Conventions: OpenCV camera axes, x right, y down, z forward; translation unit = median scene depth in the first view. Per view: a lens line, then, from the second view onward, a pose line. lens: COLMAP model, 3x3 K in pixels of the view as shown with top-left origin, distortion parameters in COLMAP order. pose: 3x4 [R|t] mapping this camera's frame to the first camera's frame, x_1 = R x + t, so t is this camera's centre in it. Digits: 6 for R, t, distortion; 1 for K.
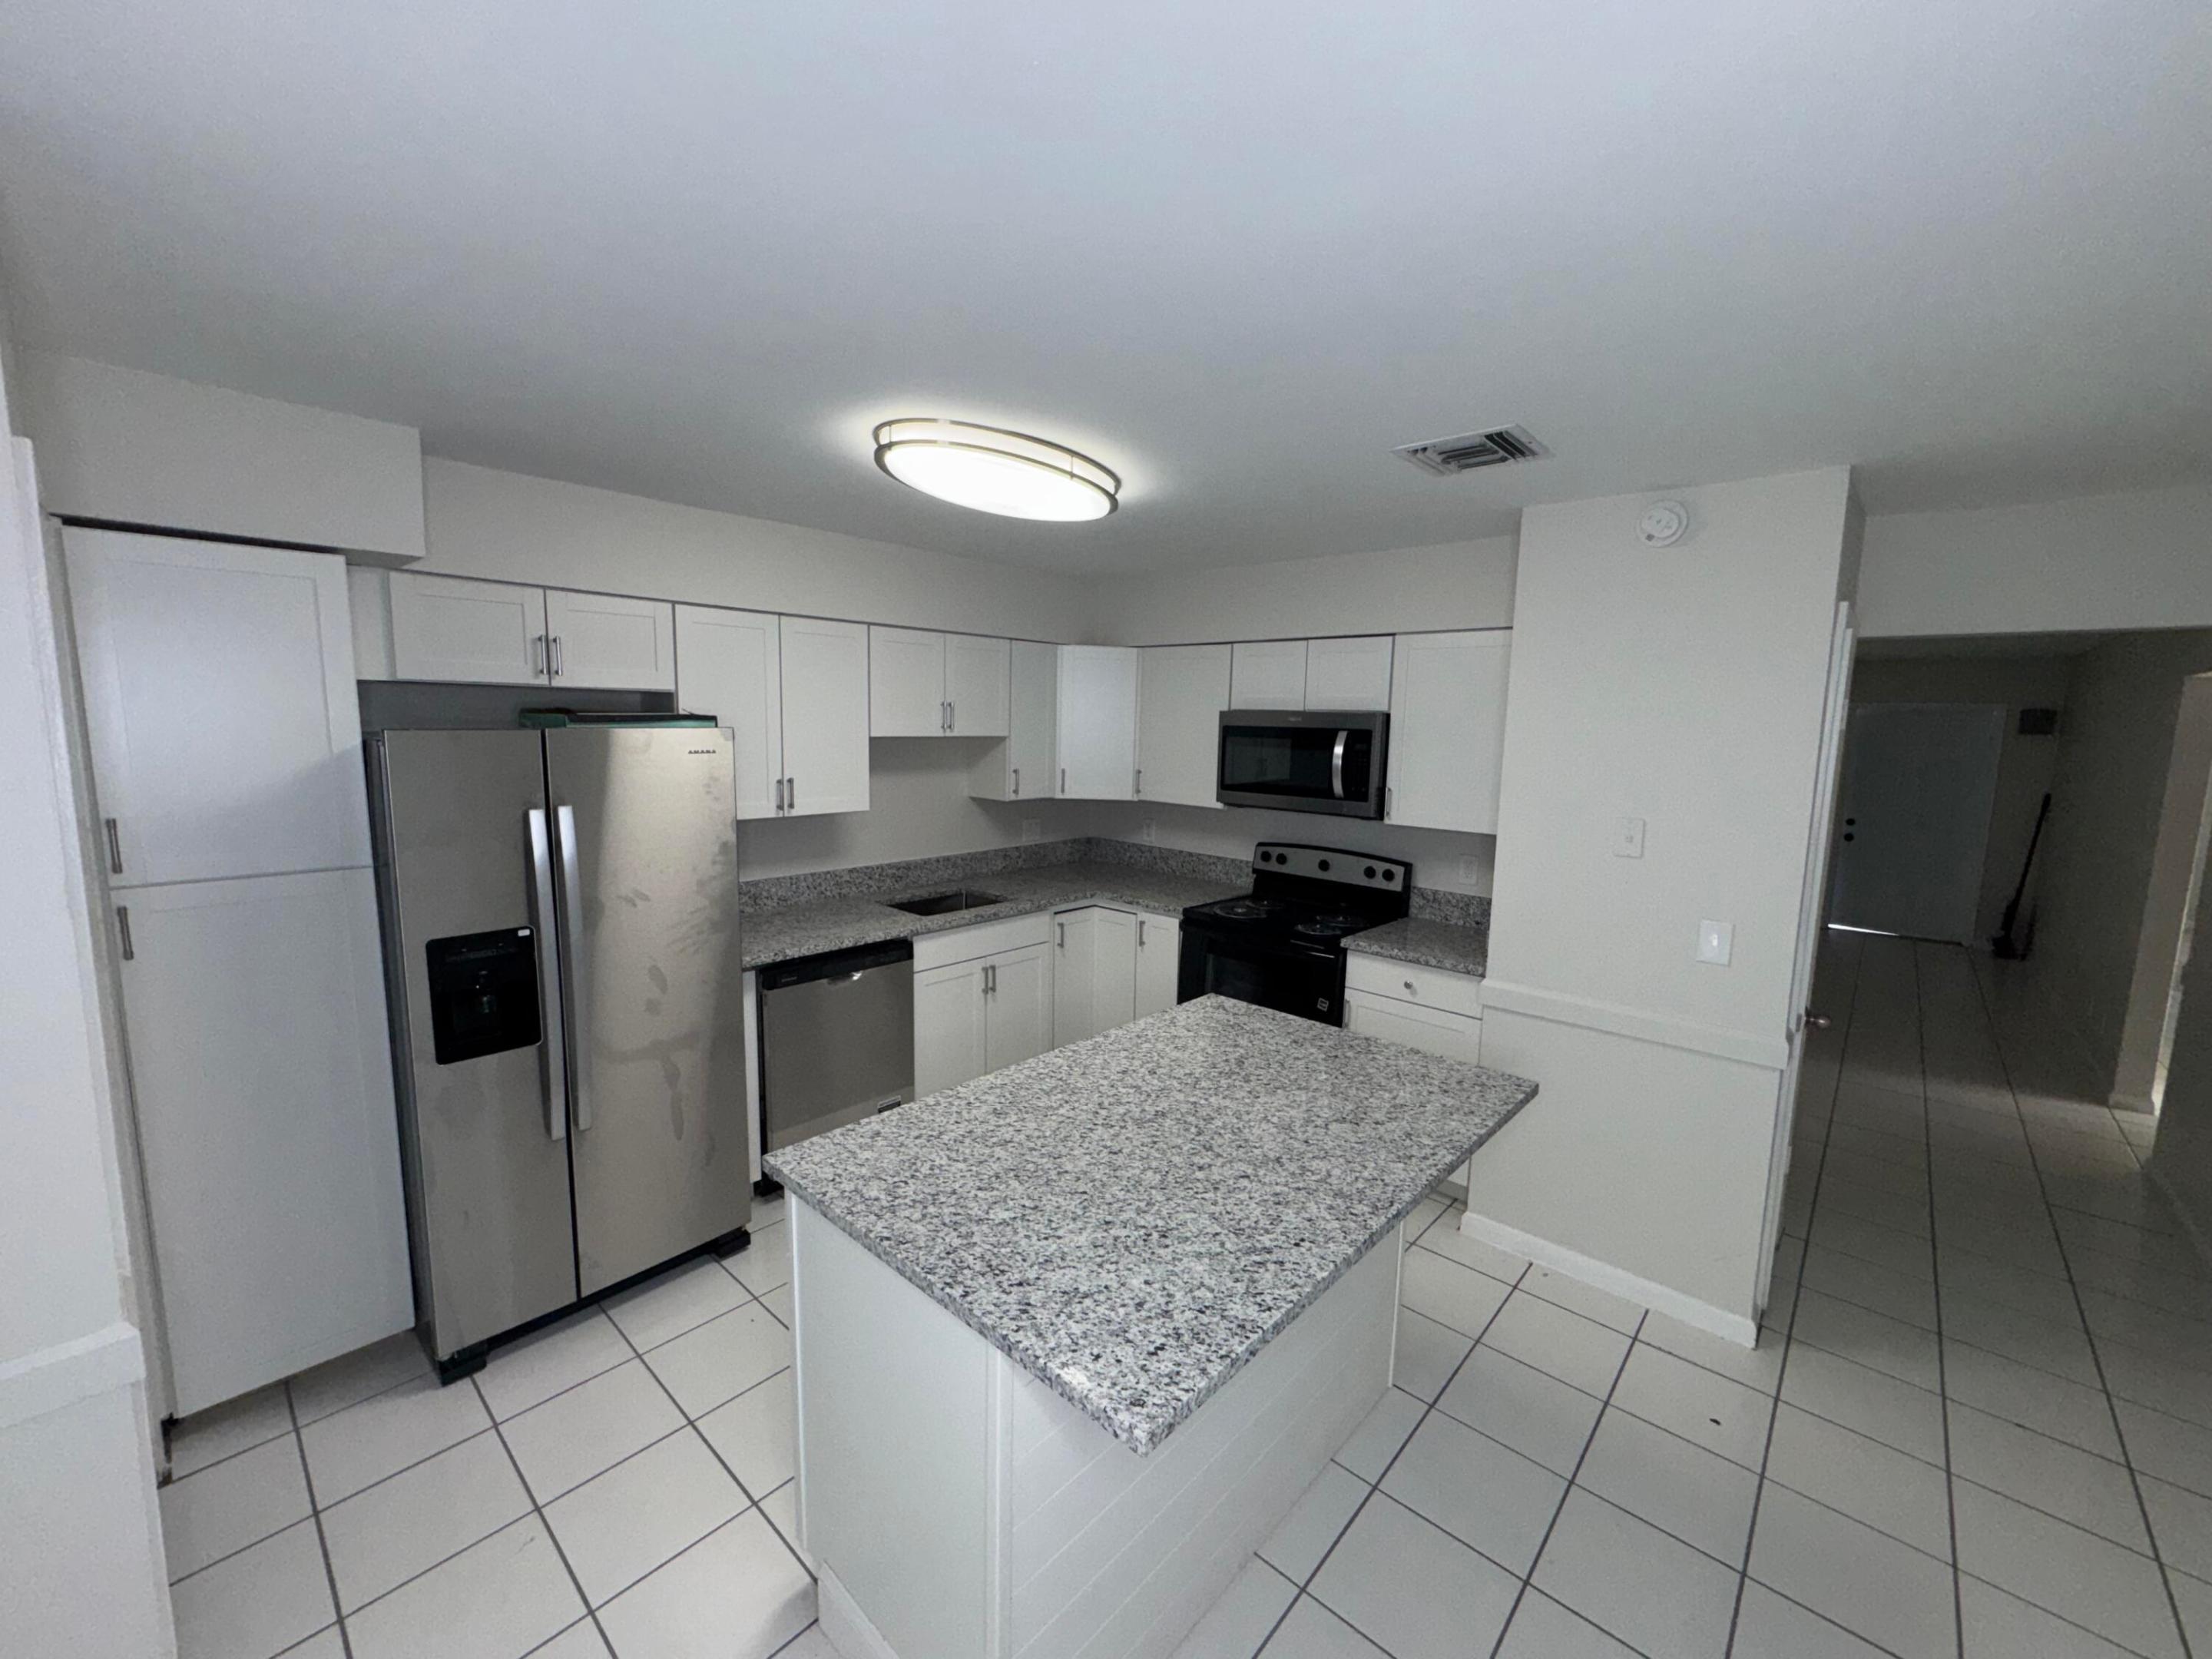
lens RADIAL K [[880.6, 0, 1106.0], [0, 880.6, 829.5], [0, 0, 1]] dist [-0.001708, -0.000187]
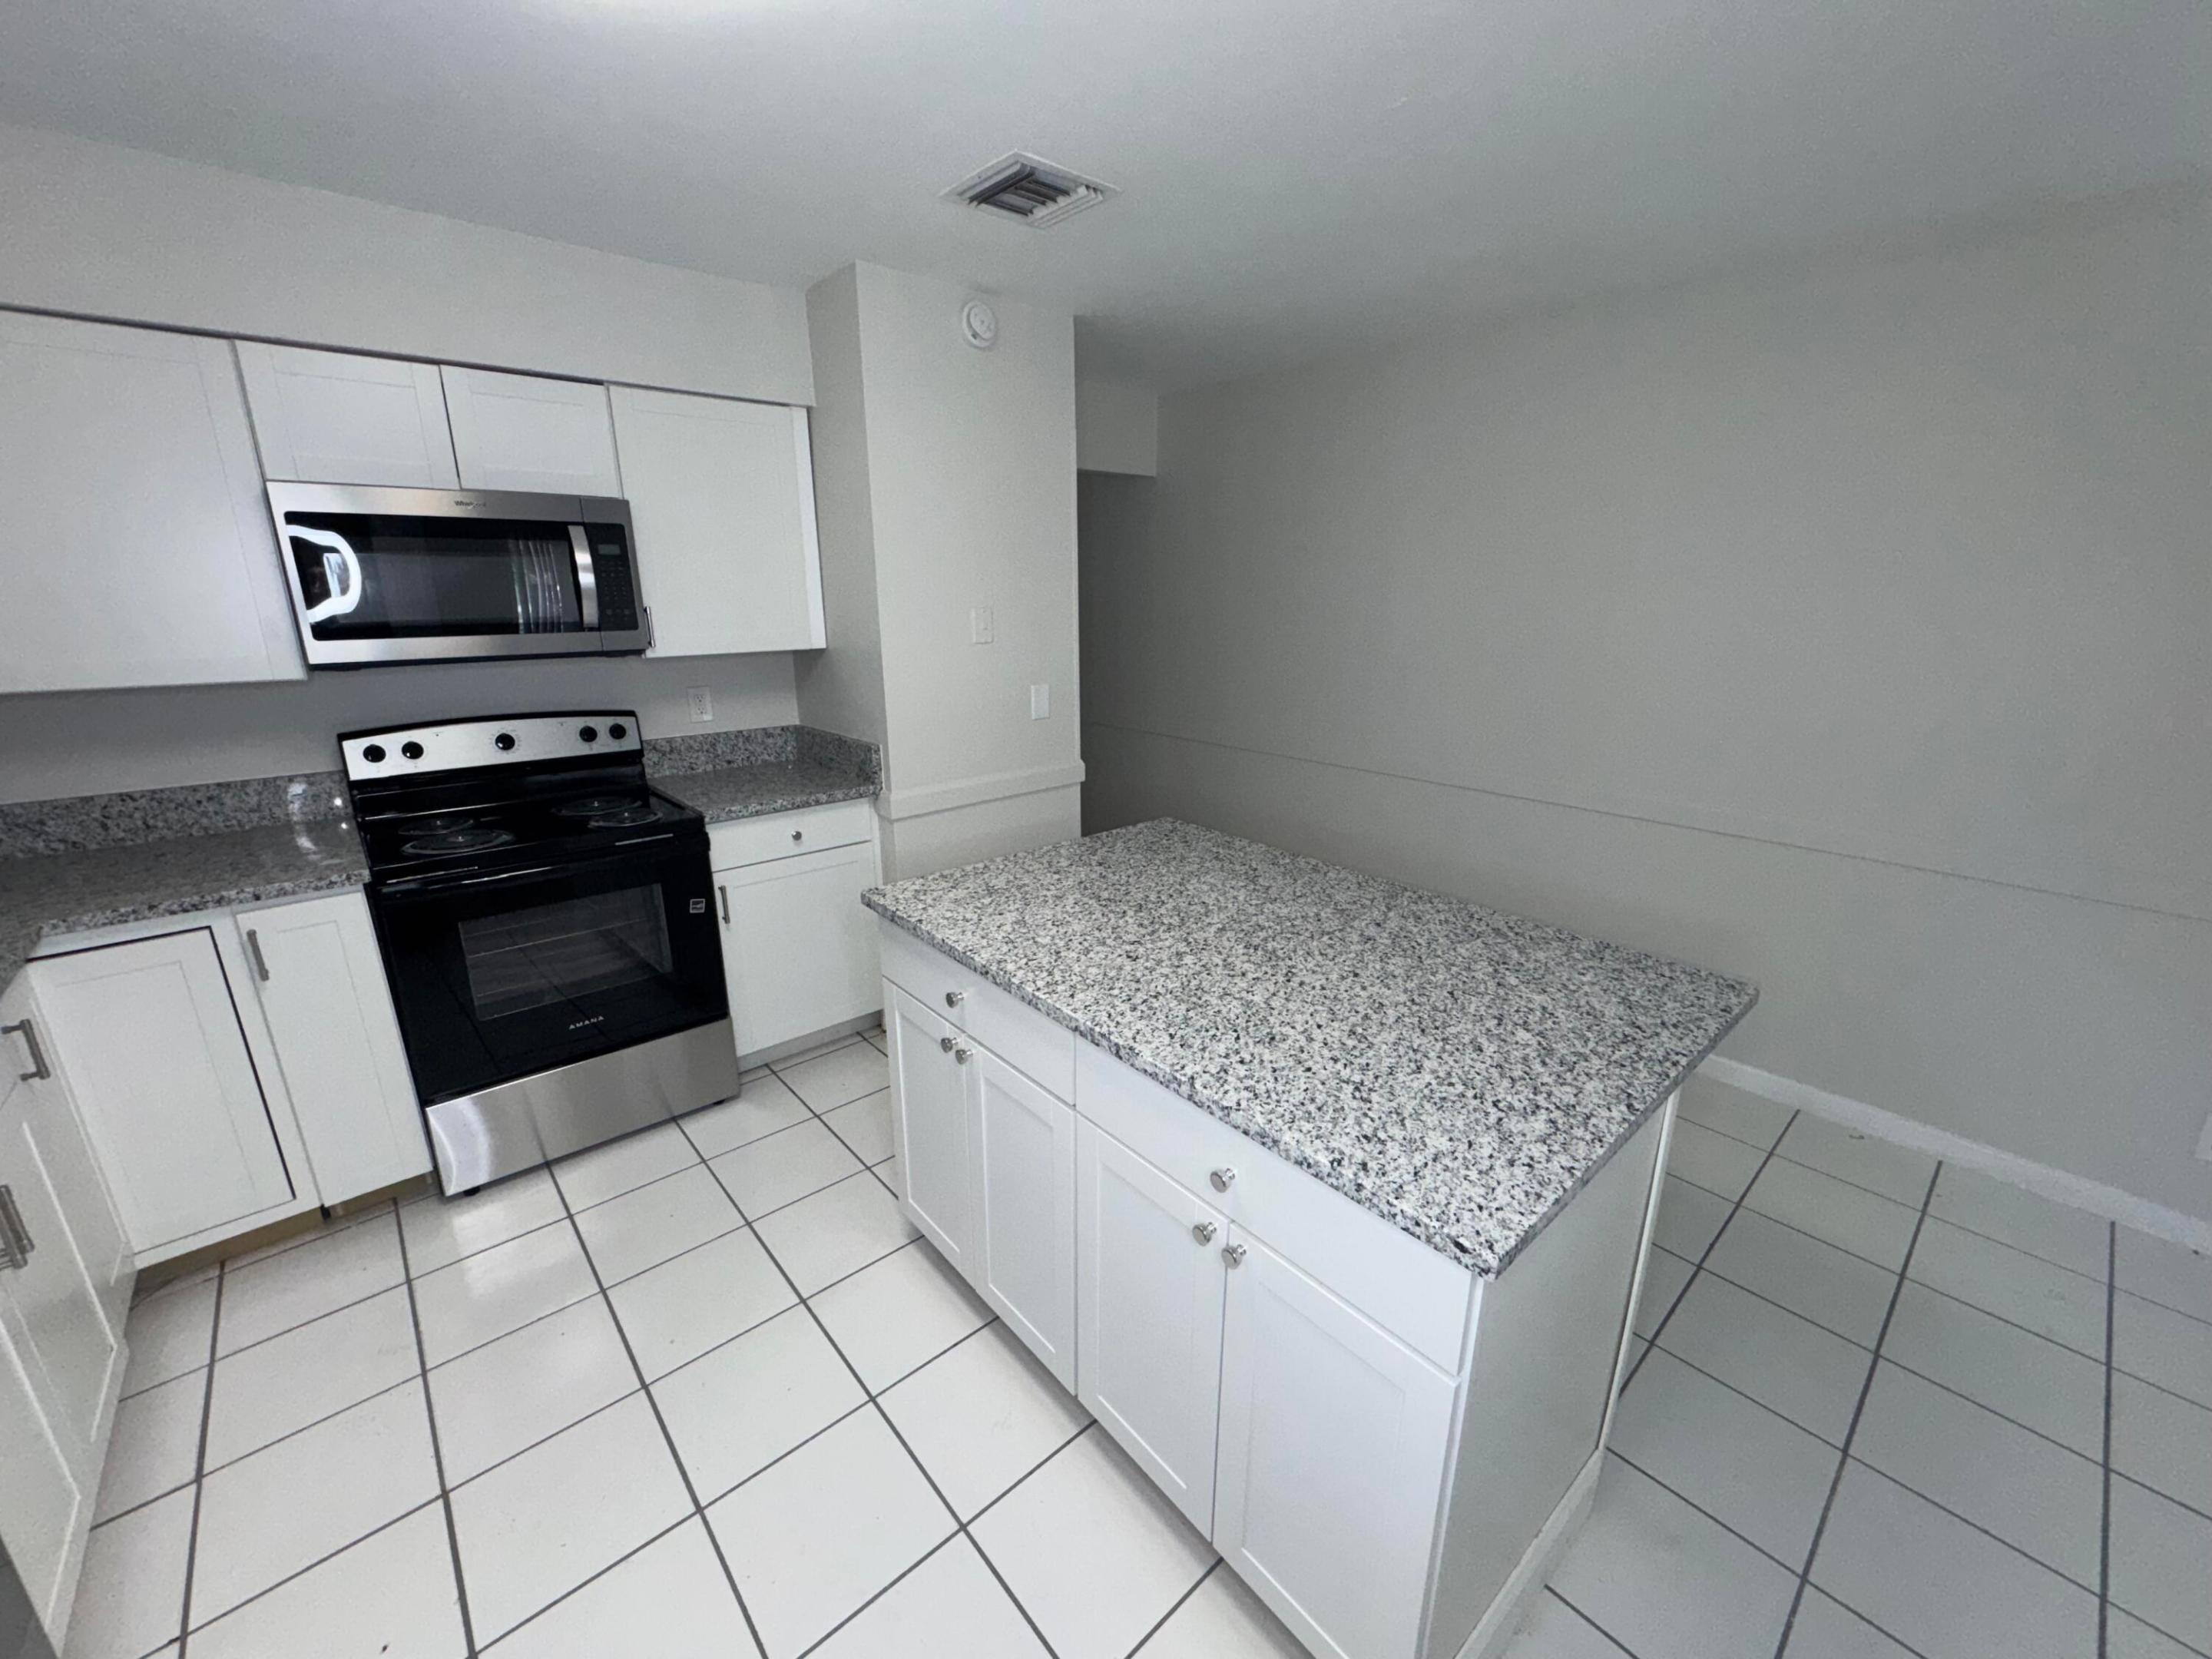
lens RADIAL K [[880.6, 0, 1106.0], [0, 880.6, 829.5], [0, 0, 1]] dist [-0.001708, -0.000187]
pose [[0.109591, -0.293269, 0.949728, -0.610523], [0.125923, 0.951881, 0.279403, -0.042745], [-0.985968, 0.088973, 0.141247, 0.816263]]
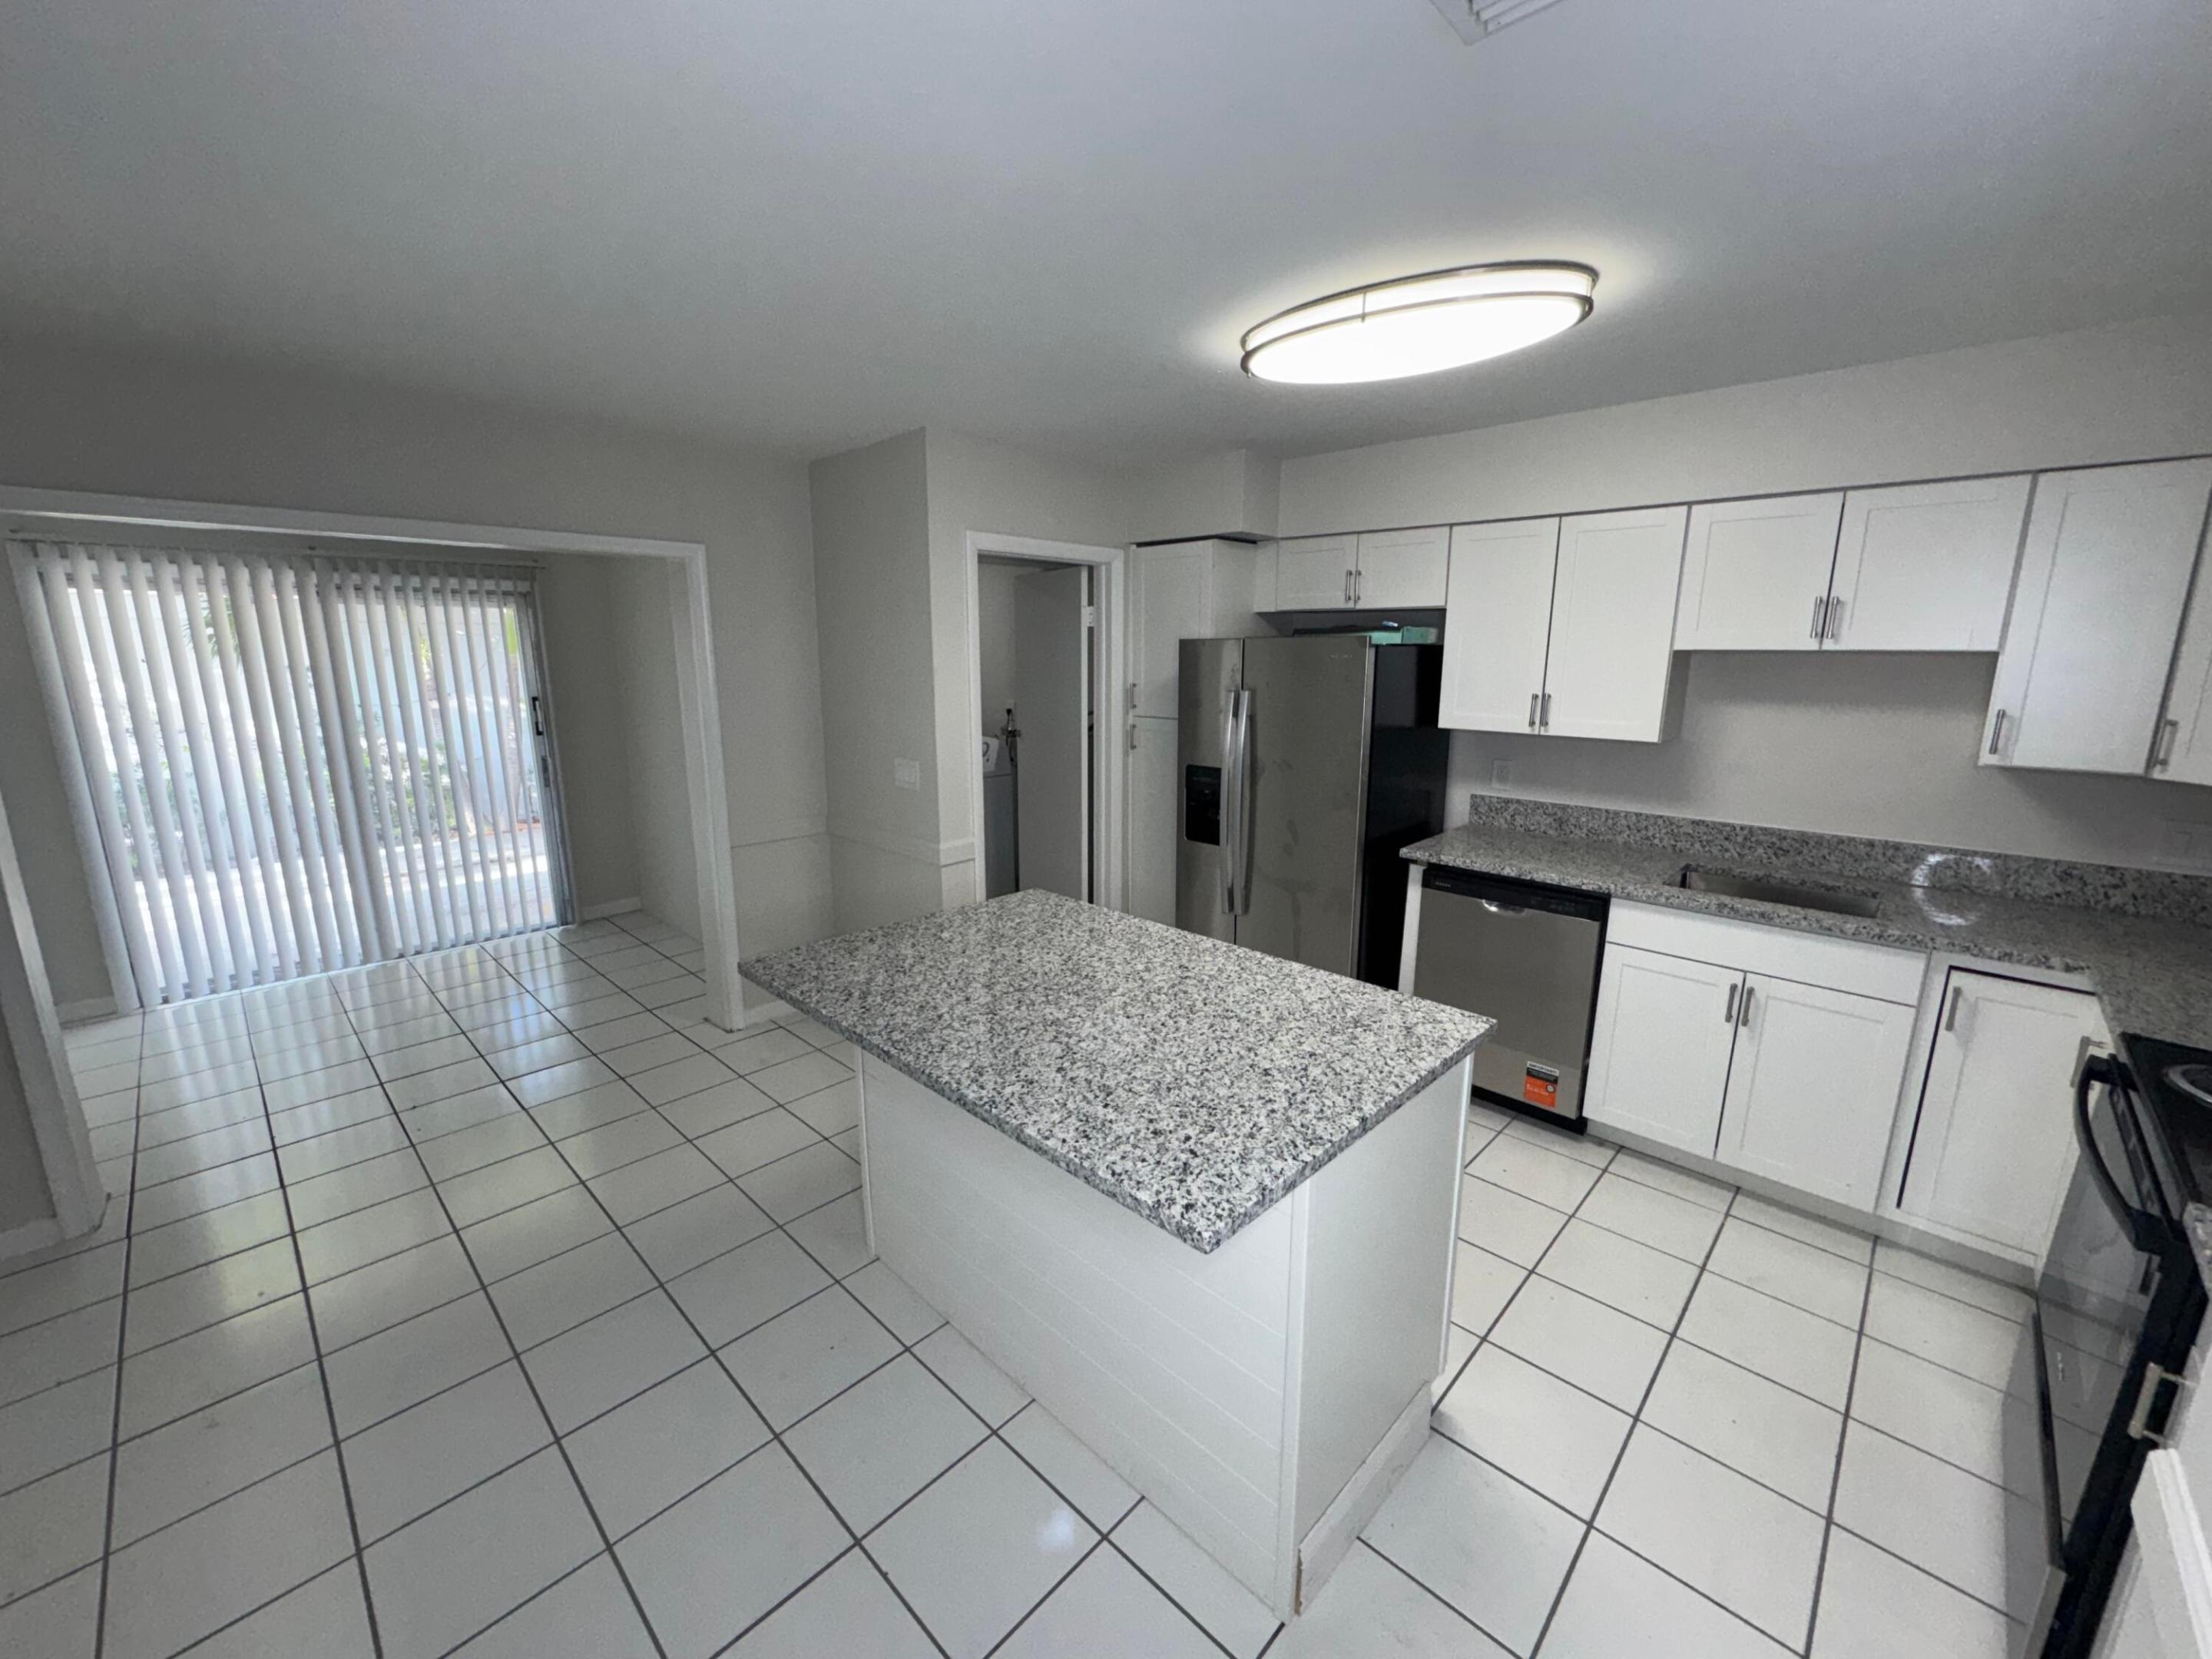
lens RADIAL K [[880.6, 0, 1106.0], [0, 880.6, 829.5], [0, 0, 1]] dist [-0.001708, -0.000187]
pose [[-0.033575, 0.181506, -0.982817, 0.878831], [-0.127858, 0.974511, 0.184340, -0.043946], [0.991224, 0.131850, -0.009512, 0.814102]]
